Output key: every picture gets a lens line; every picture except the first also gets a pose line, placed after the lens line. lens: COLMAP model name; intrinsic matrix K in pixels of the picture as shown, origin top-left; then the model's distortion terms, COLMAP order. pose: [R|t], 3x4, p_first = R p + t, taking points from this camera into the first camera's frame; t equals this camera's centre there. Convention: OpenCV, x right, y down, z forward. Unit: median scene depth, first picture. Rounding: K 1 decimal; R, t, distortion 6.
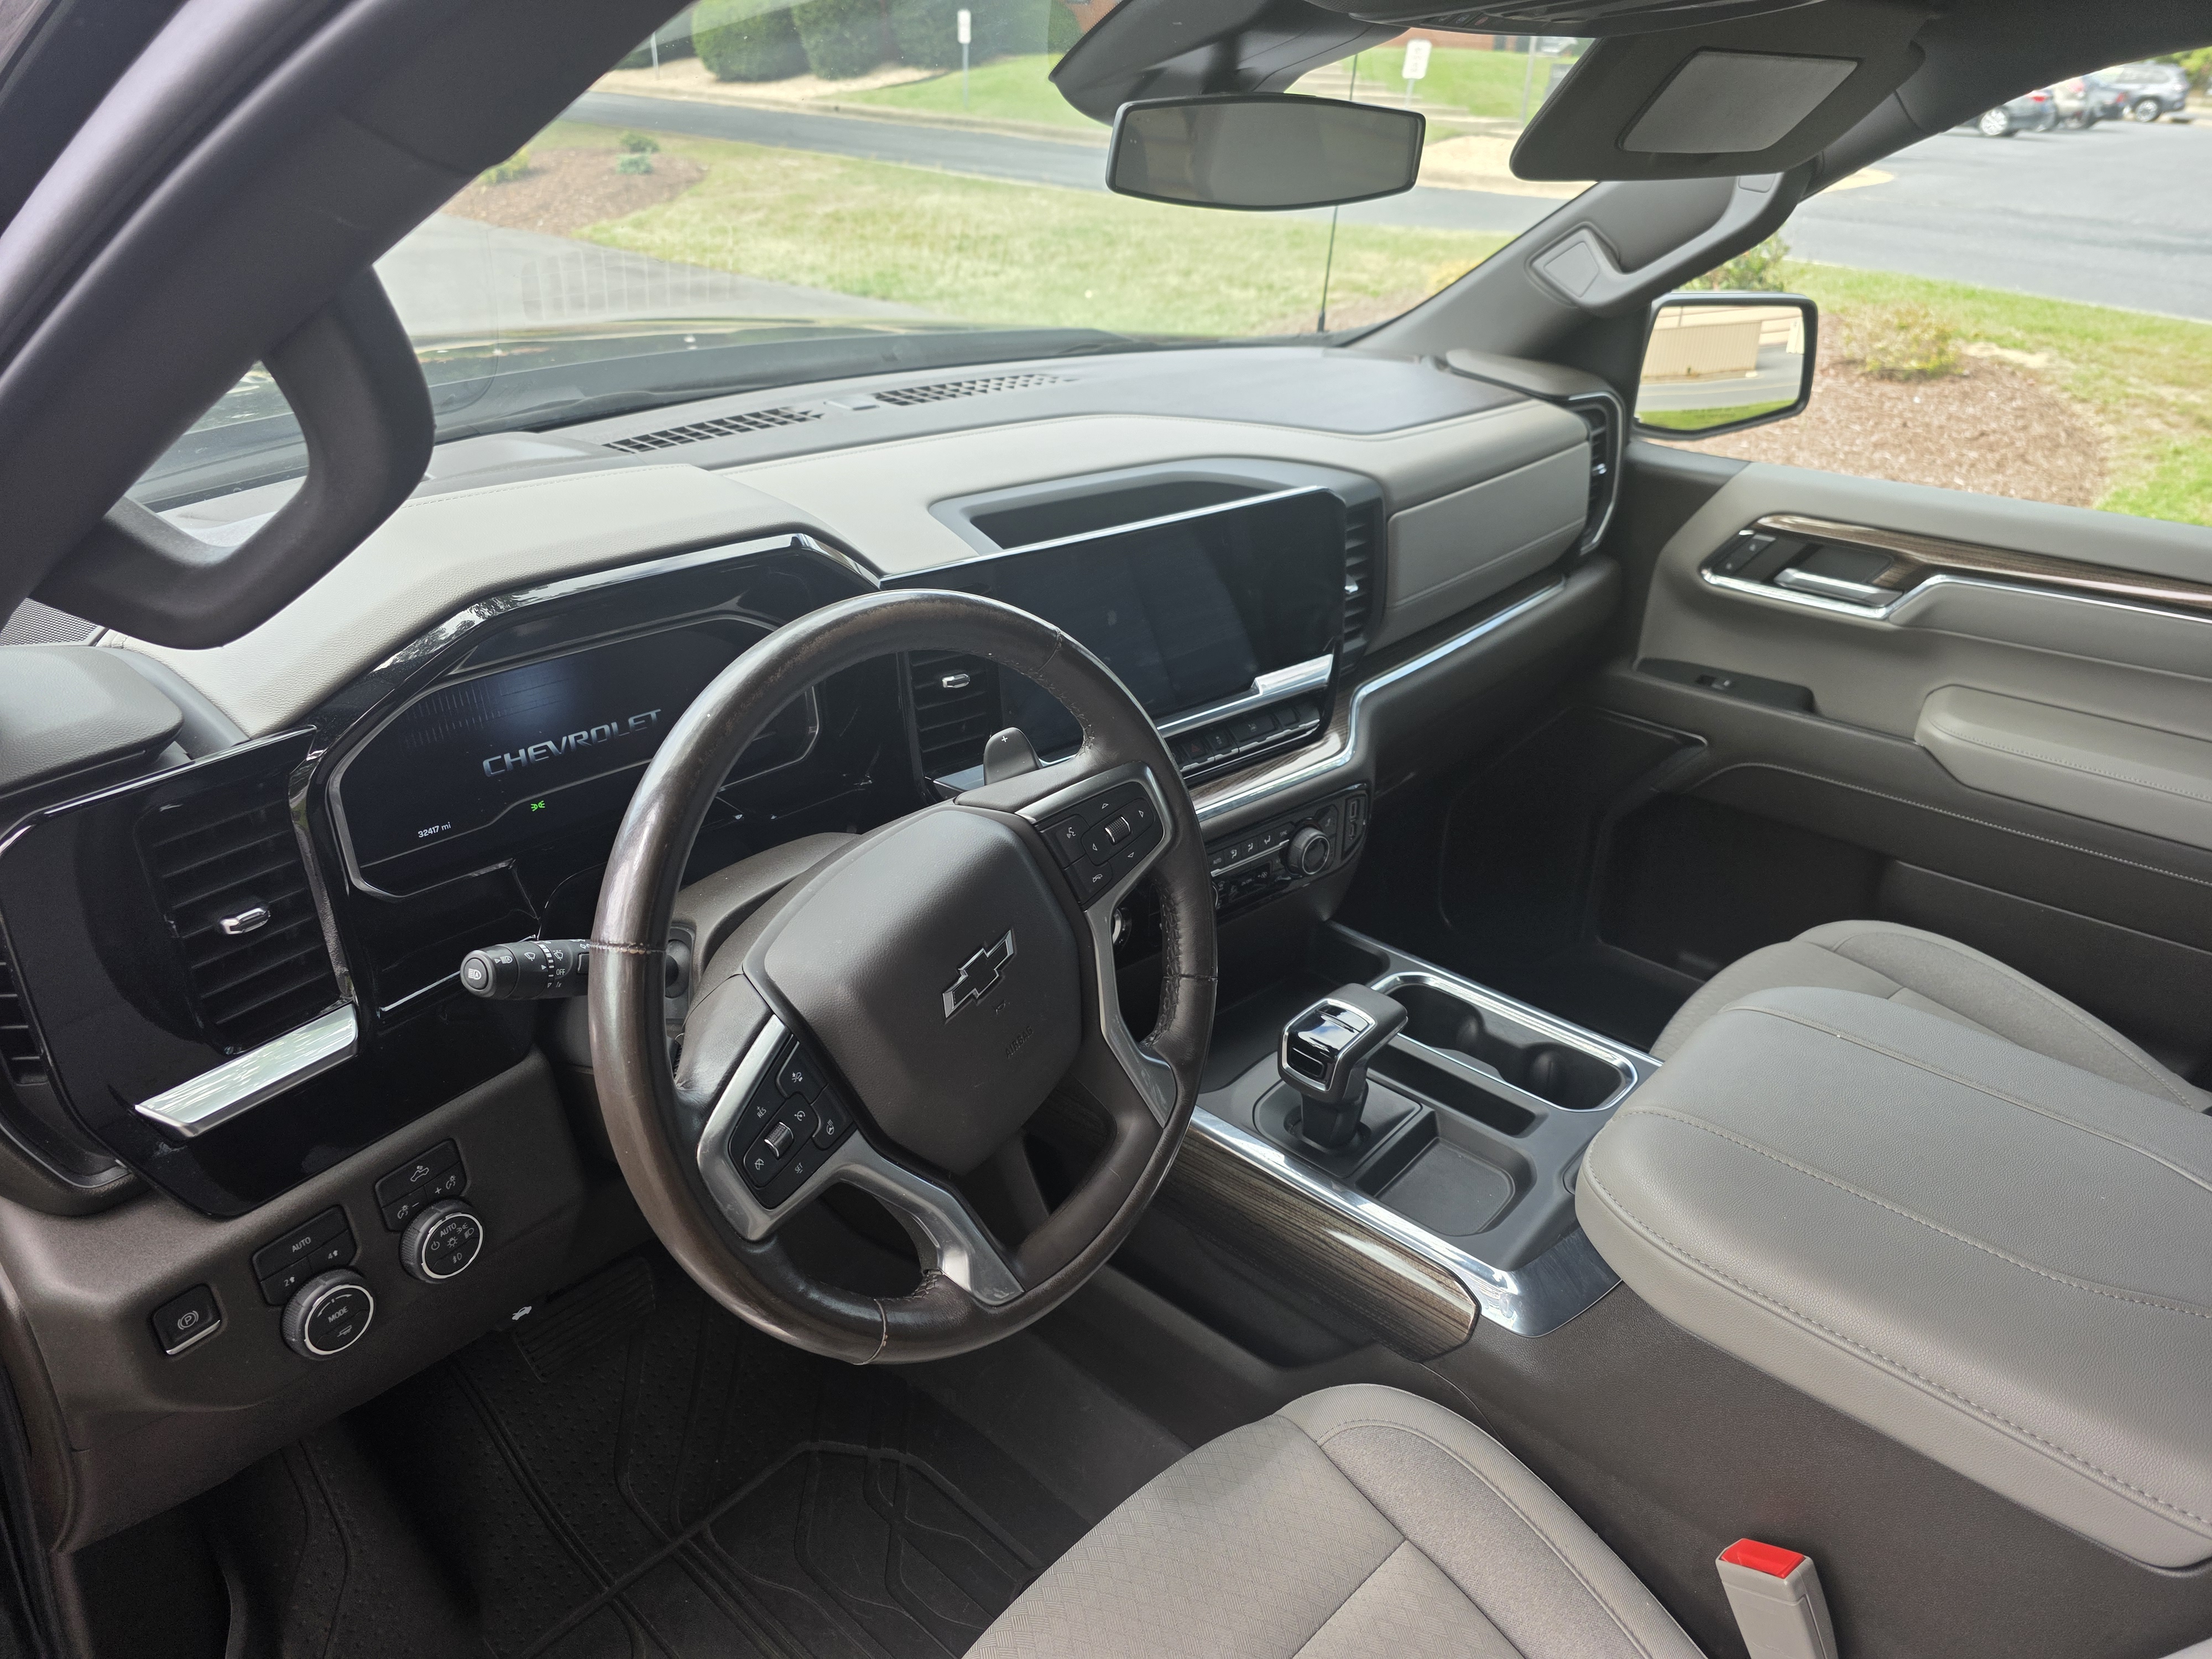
lens RADIAL K [[1488.8, 0, 1103.4], [0, 1488.8, 821.1], [0, 0, 1]] dist [0.001389, -0.008012]
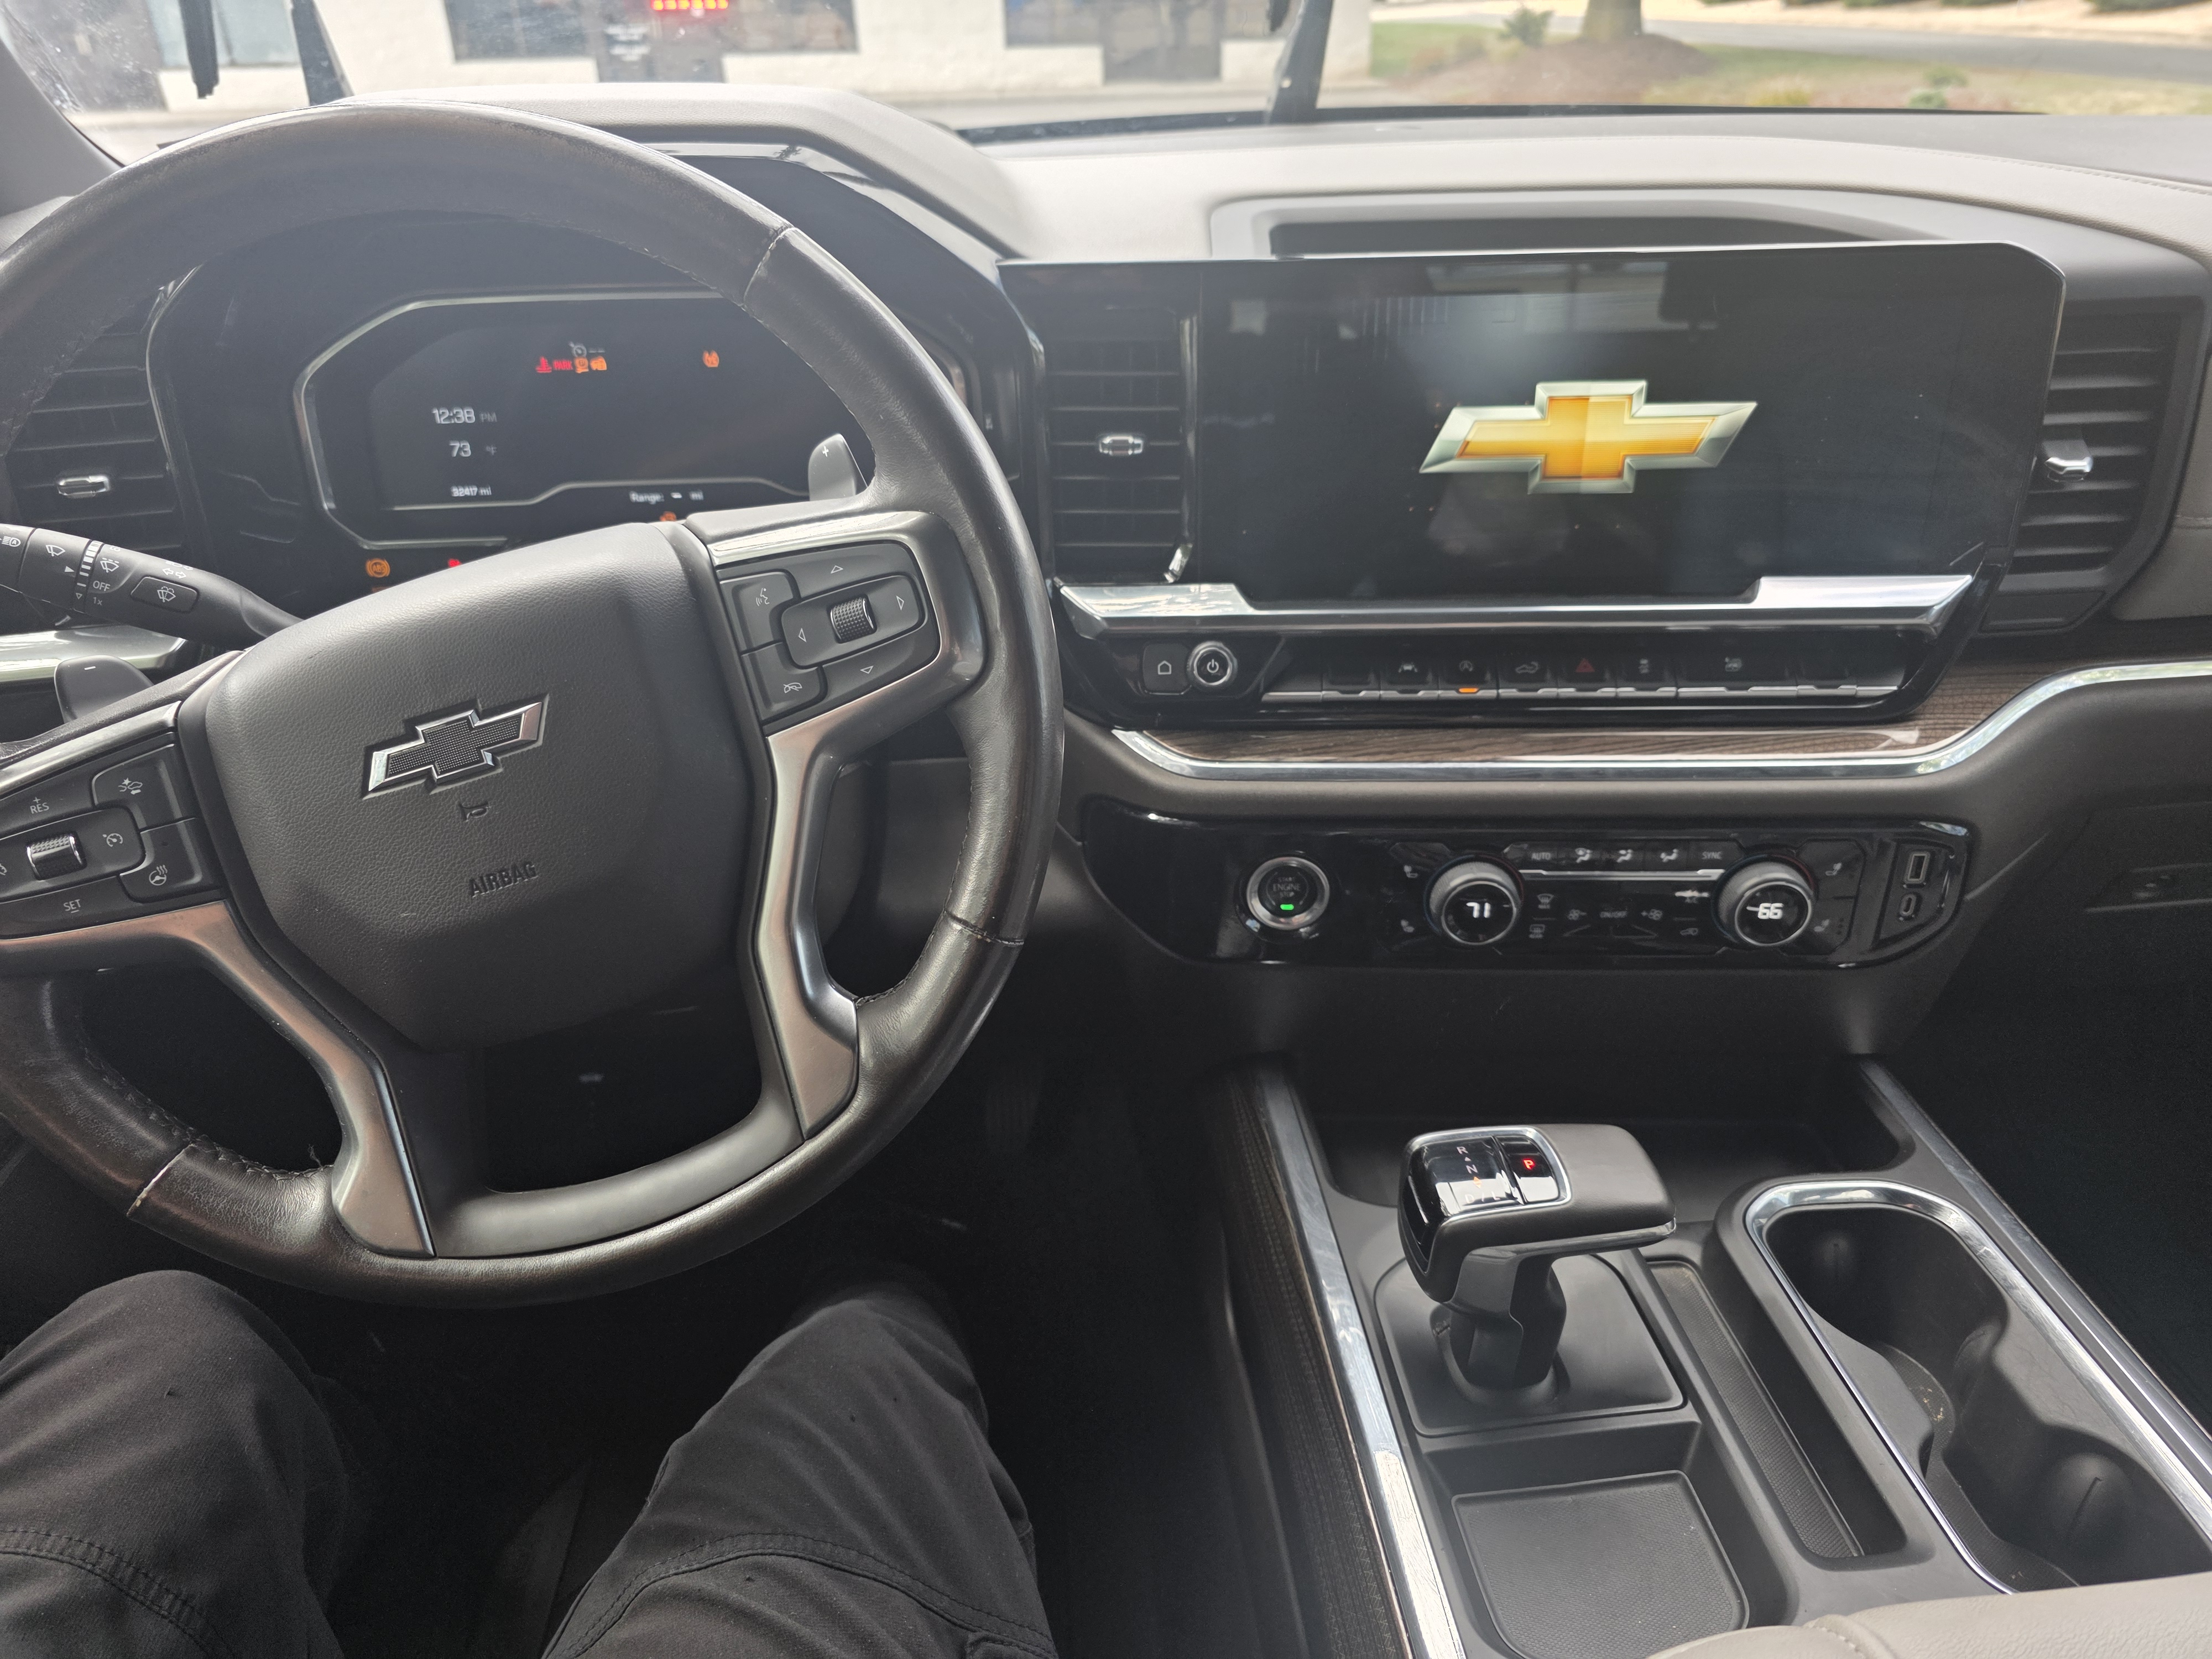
lens RADIAL K [[1488.8, 0, 1102.2], [0, 1488.8, 844.2], [0, 0, 1]] dist [0.001389, -0.008012]
pose [[0.718368, 0.290769, -0.631981, 0.306702], [-0.268471, 0.953959, 0.133739, -0.008905], [0.641771, 0.073595, 0.763357, 0.416570]]
